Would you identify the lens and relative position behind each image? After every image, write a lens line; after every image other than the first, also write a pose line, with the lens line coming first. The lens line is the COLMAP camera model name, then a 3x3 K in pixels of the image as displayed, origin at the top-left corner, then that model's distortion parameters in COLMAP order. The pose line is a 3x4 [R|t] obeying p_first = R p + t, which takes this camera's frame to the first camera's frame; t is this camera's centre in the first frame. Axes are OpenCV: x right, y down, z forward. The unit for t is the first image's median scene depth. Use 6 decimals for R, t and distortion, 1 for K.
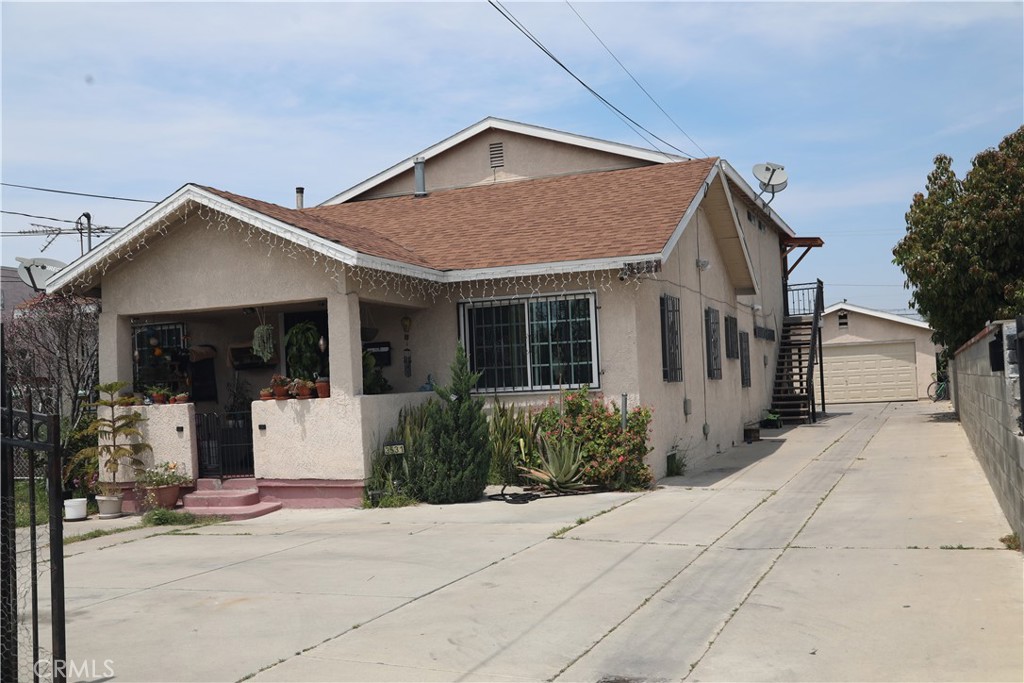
lens RADIAL K [[997.3, 0, 512.0], [0, 997.3, 341.5], [0, 0, 1]] dist [0.013777, 0.007832]
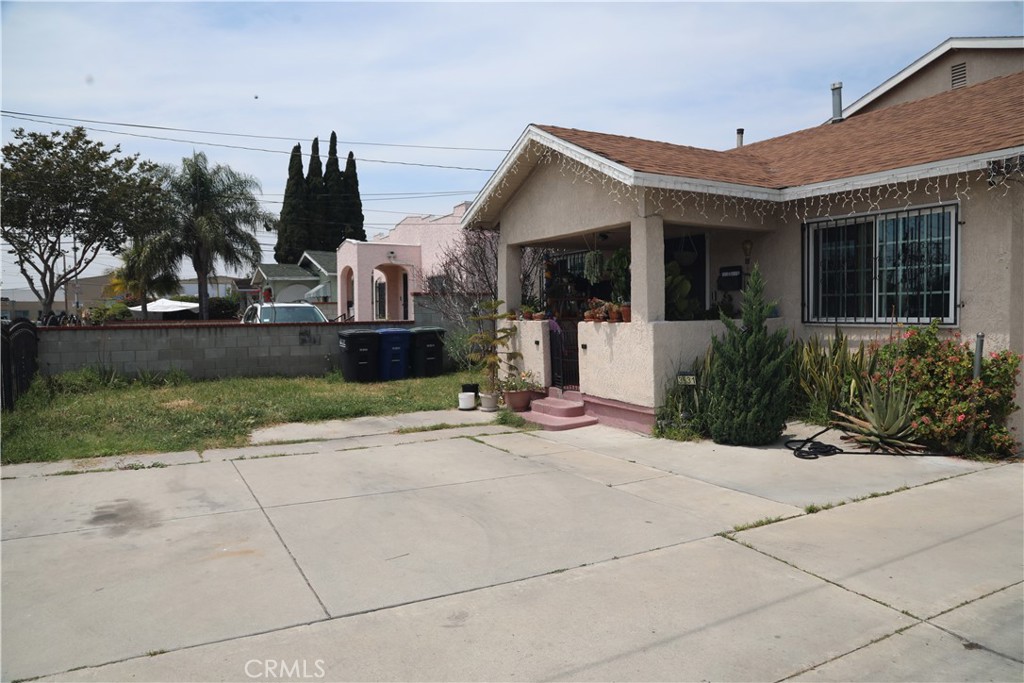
lens RADIAL K [[704.5, 0, 512.0], [0, 704.5, 341.5], [0, 0, 1]] dist [-0.125265, 0.081961]
pose [[0.770186, 0.061464, -0.634851, 0.166117], [0.008278, 0.994299, 0.106307, -0.000303], [0.637766, -0.087132, 0.765286, 0.369187]]
